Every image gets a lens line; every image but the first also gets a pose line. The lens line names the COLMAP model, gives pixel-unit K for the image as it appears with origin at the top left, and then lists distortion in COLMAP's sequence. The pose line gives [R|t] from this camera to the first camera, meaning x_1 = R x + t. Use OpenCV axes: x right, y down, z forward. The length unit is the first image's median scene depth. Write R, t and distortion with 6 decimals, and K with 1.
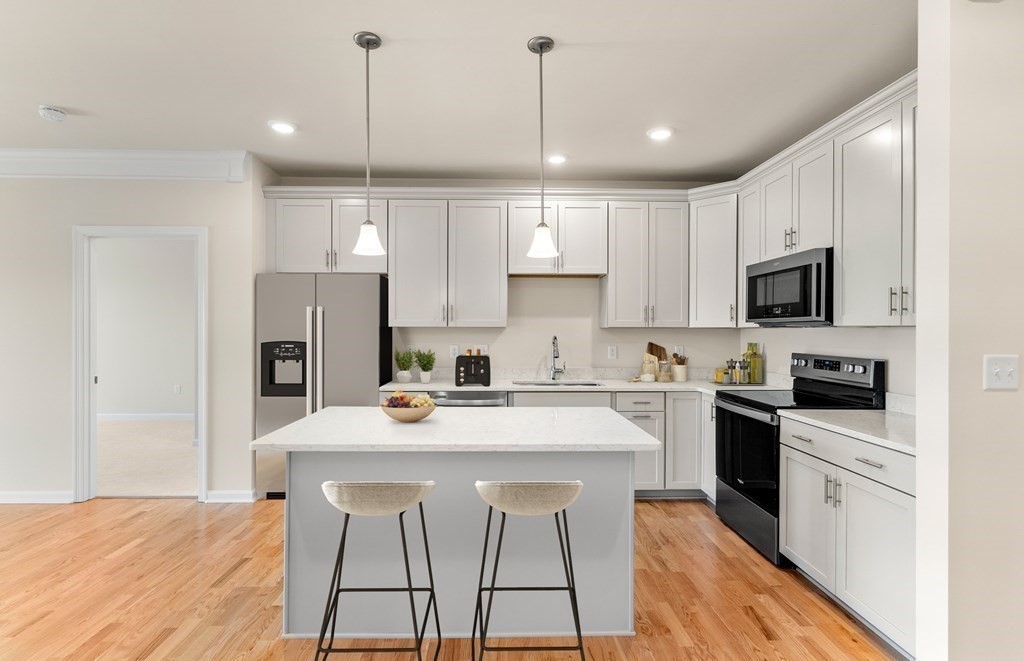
lens RADIAL K [[488.4, 0, 512.5], [0, 488.4, 334.3], [0, 0, 1]] dist [0.000374, -0.000096]
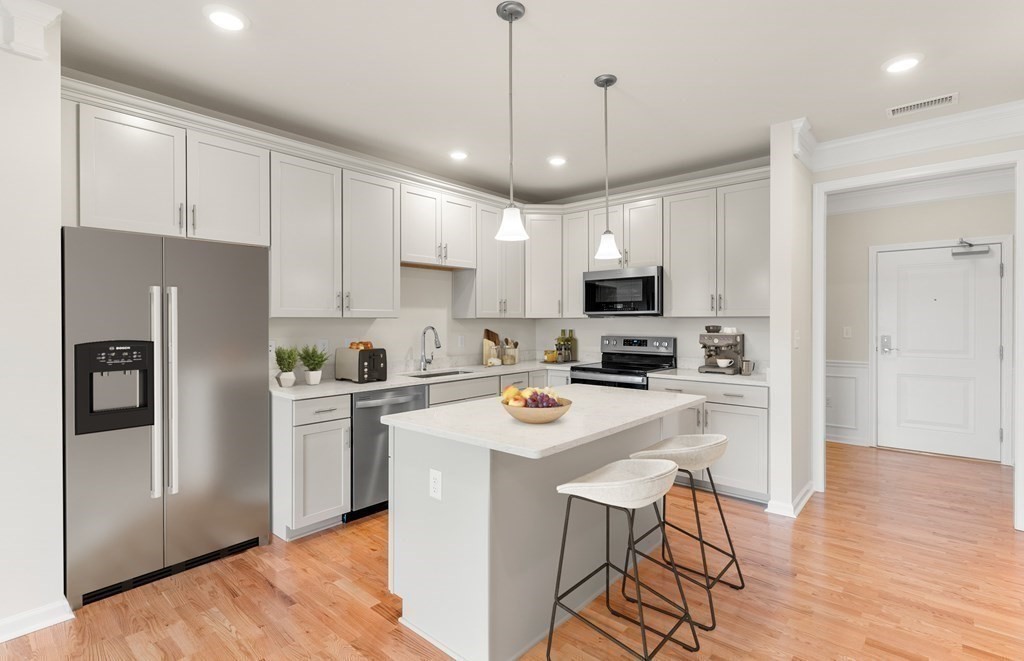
lens RADIAL K [[486.1, 0, 512.0], [0, 486.1, 330.5], [0, 0, 1]] dist [-0.002245, -0.000301]
pose [[0.678534, -0.019524, 0.734310, -0.578607], [0.011520, 0.999807, 0.015939, -0.002738], [-0.734479, -0.002356, 0.678627, 0.214045]]
